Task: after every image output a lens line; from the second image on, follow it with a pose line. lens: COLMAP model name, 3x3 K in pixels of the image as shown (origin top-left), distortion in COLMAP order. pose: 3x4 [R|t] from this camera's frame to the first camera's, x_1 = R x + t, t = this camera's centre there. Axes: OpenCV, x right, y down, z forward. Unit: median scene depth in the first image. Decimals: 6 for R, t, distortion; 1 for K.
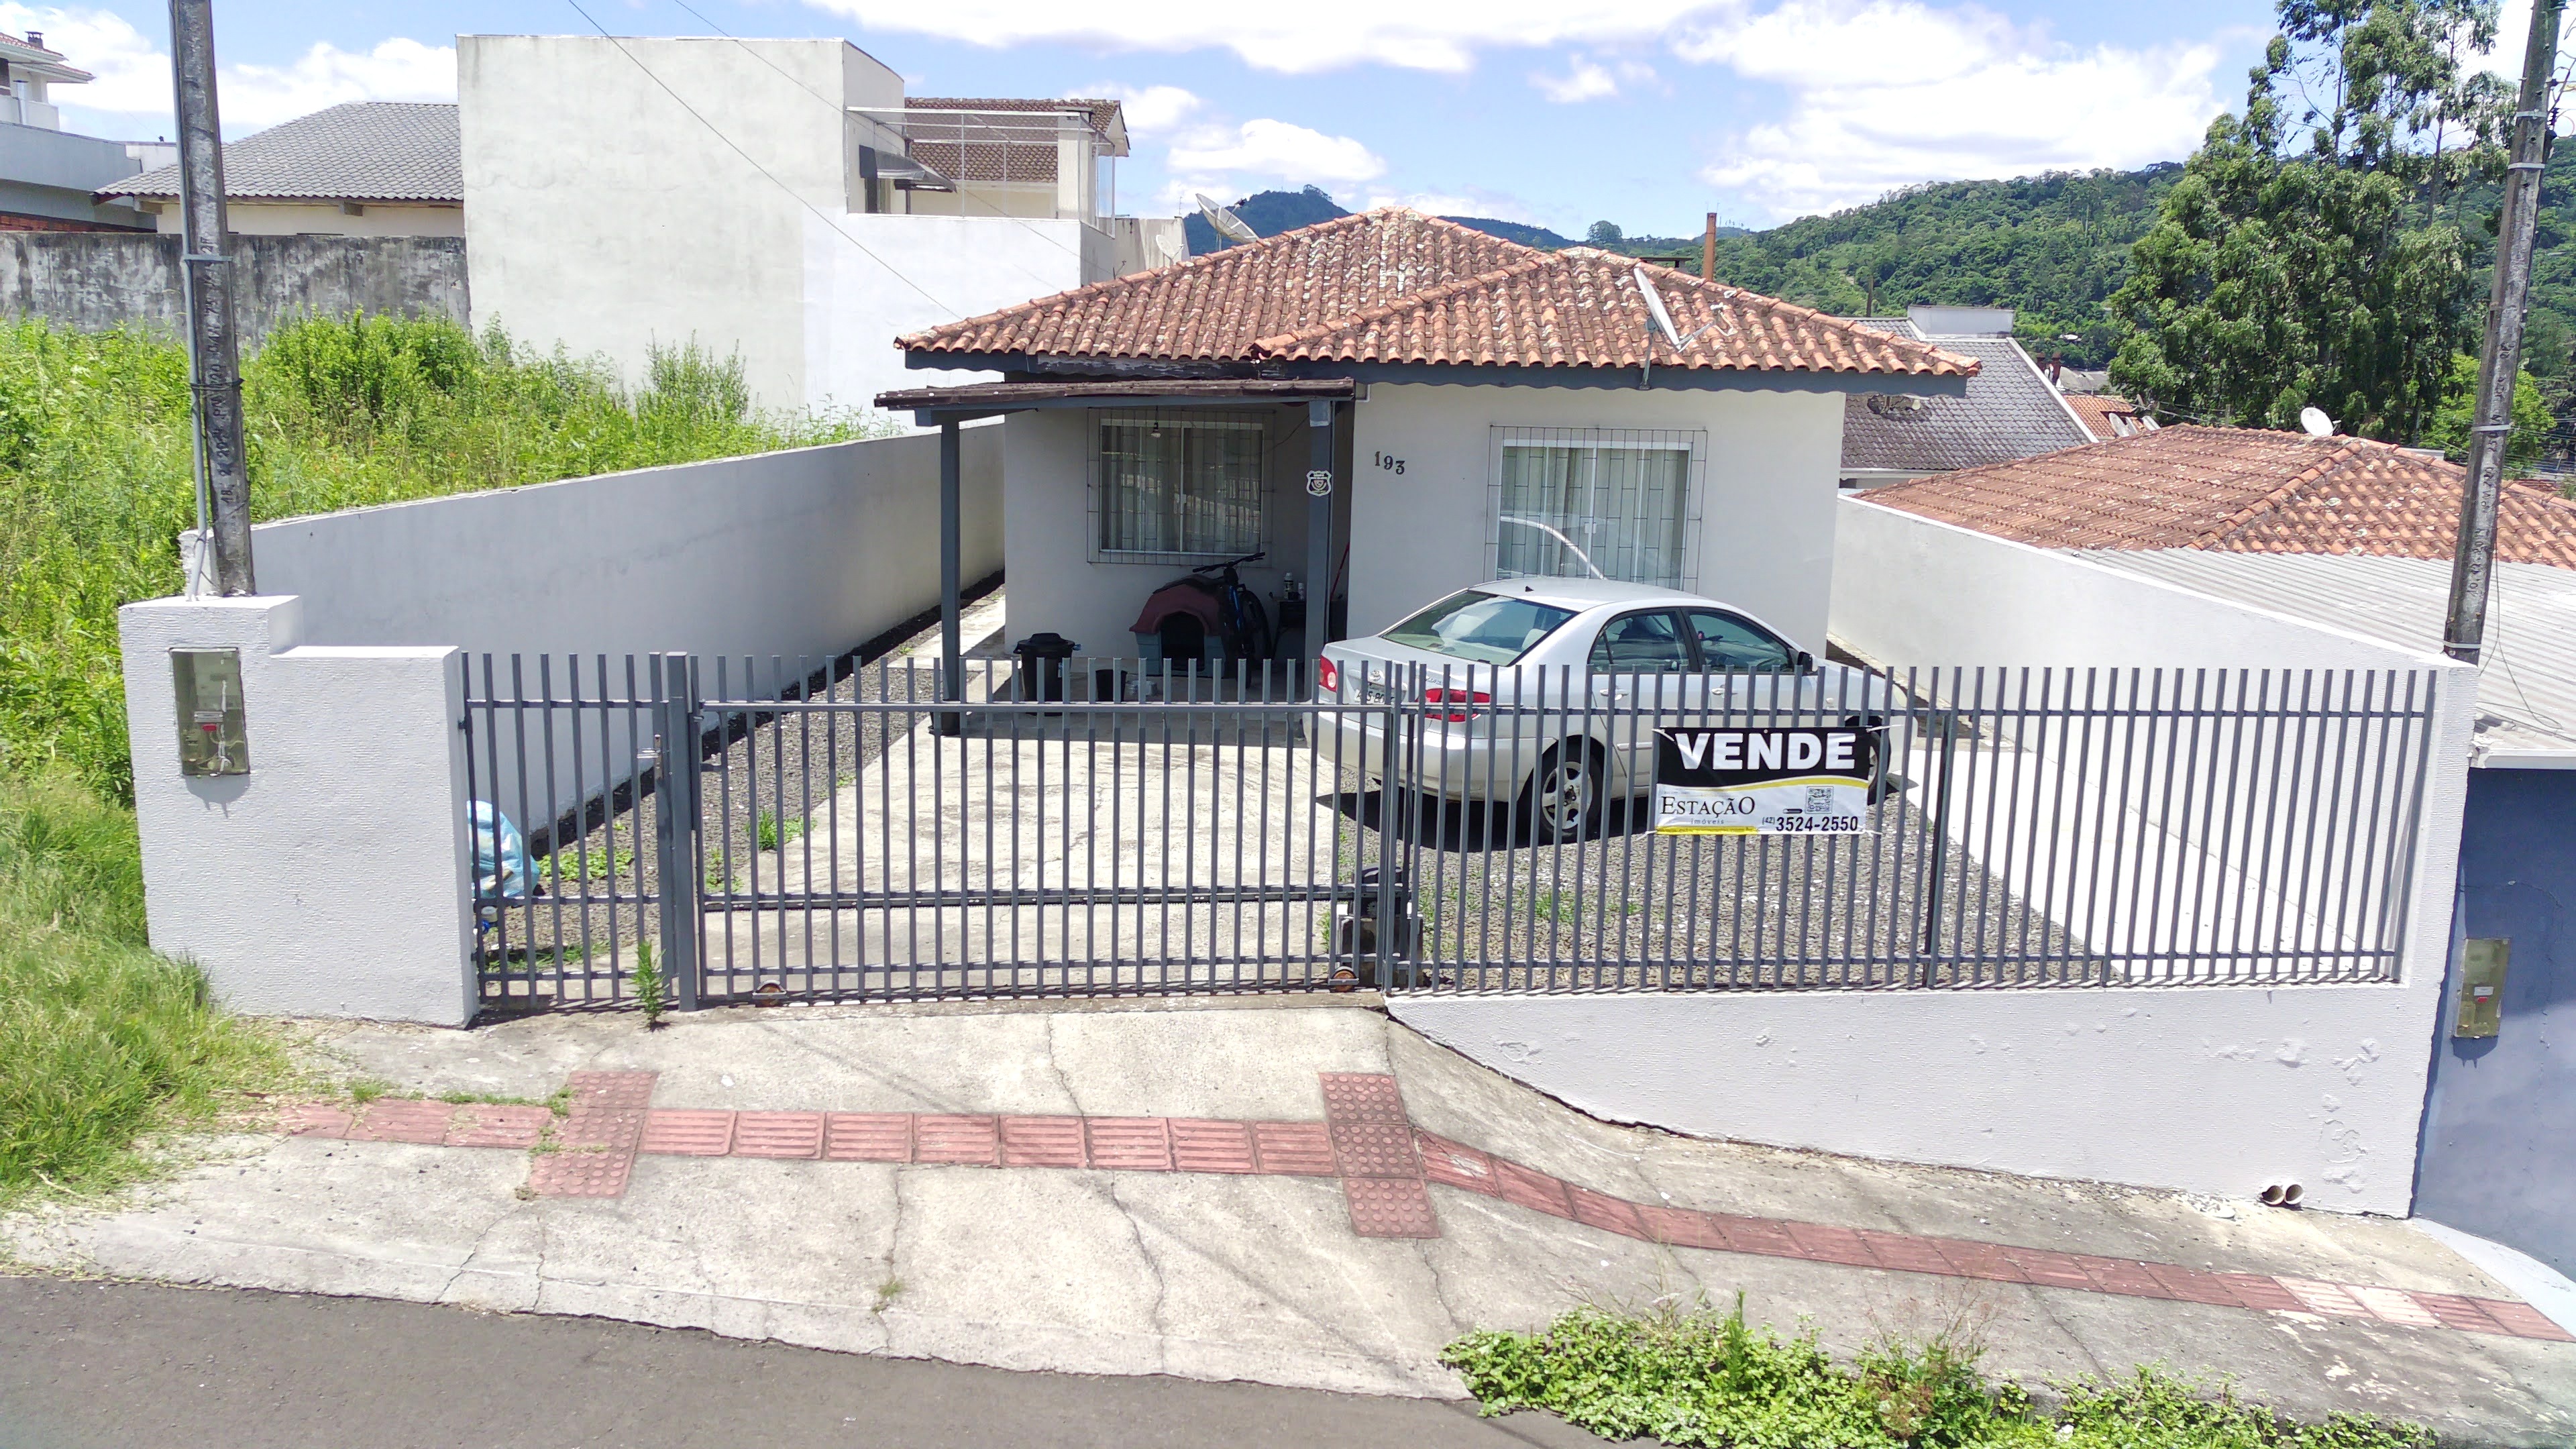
lens RADIAL K [[1921.3, 0, 1288.0], [0, 1921.3, 724.5], [0, 0, 1]] dist [0.006230, -0.009342]
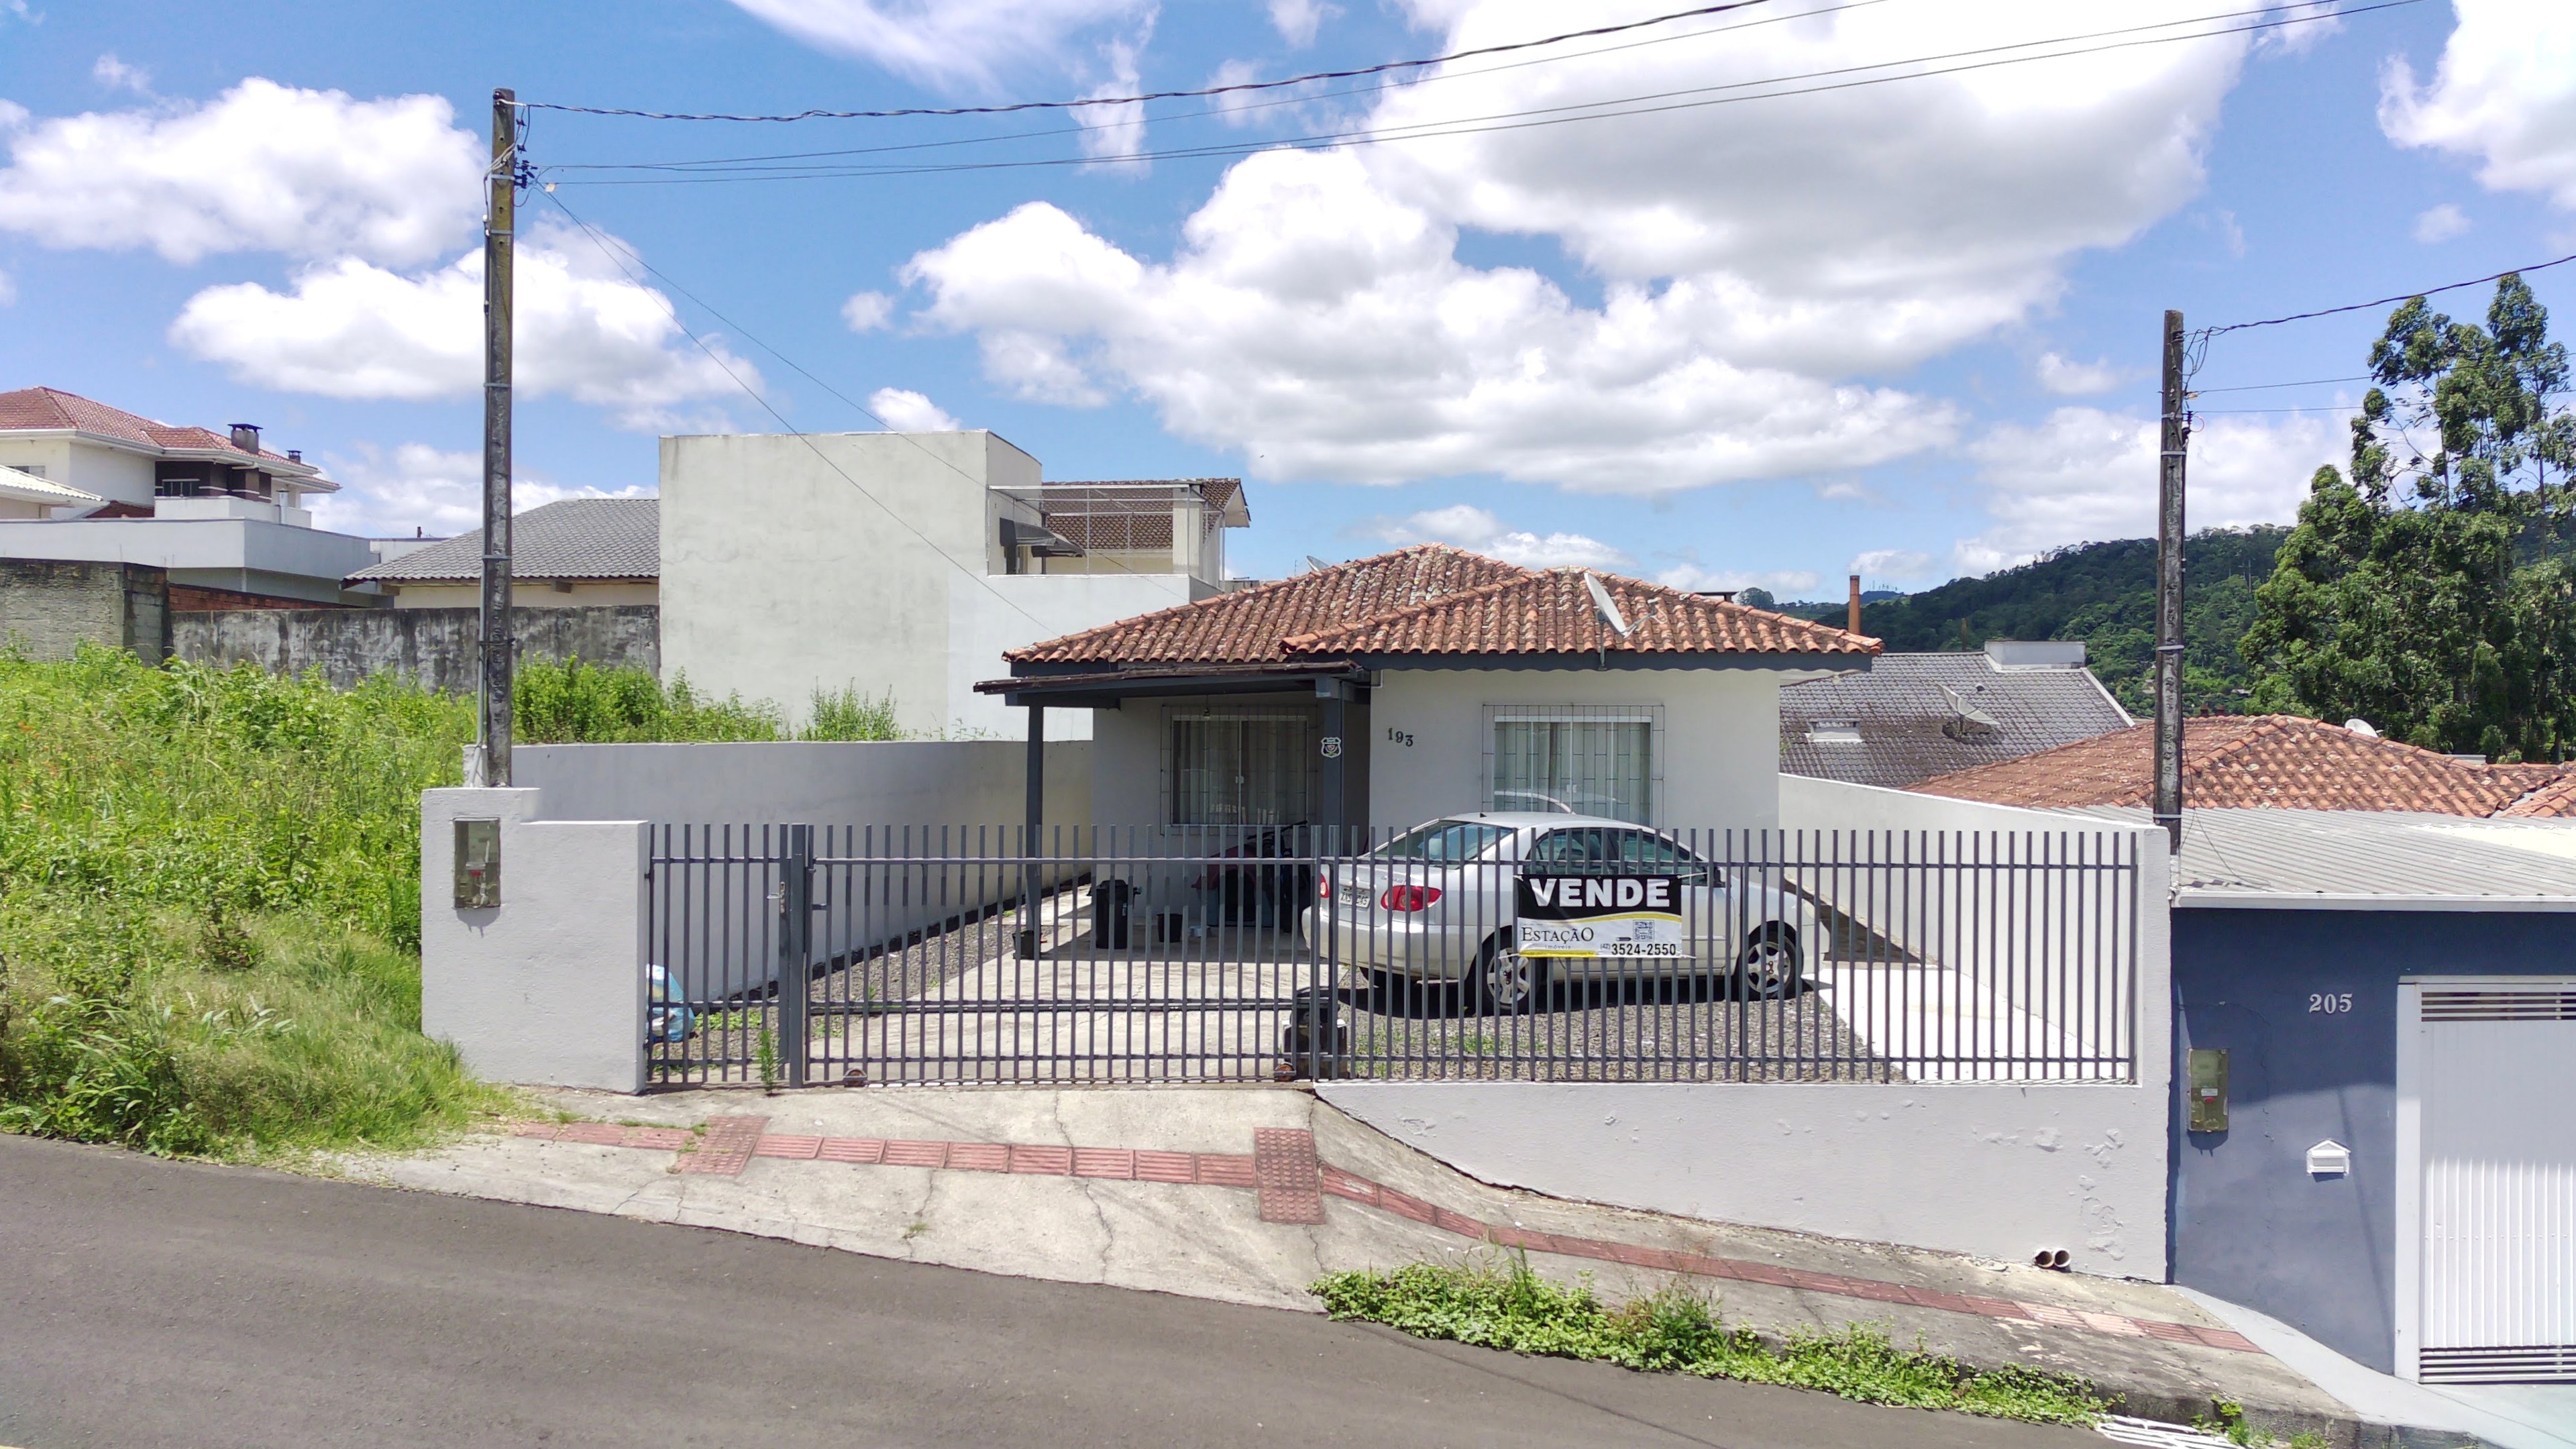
lens RADIAL K [[1982.7, 0, 1288.0], [0, 1982.7, 724.5], [0, 0, 1]] dist [0.006479, 0.003810]
pose [[0.996214, -0.017798, -0.085098, 0.142146], [0.000952, 0.980994, -0.194035, 0.153064], [0.086934, 0.193219, 0.977297, -0.347830]]
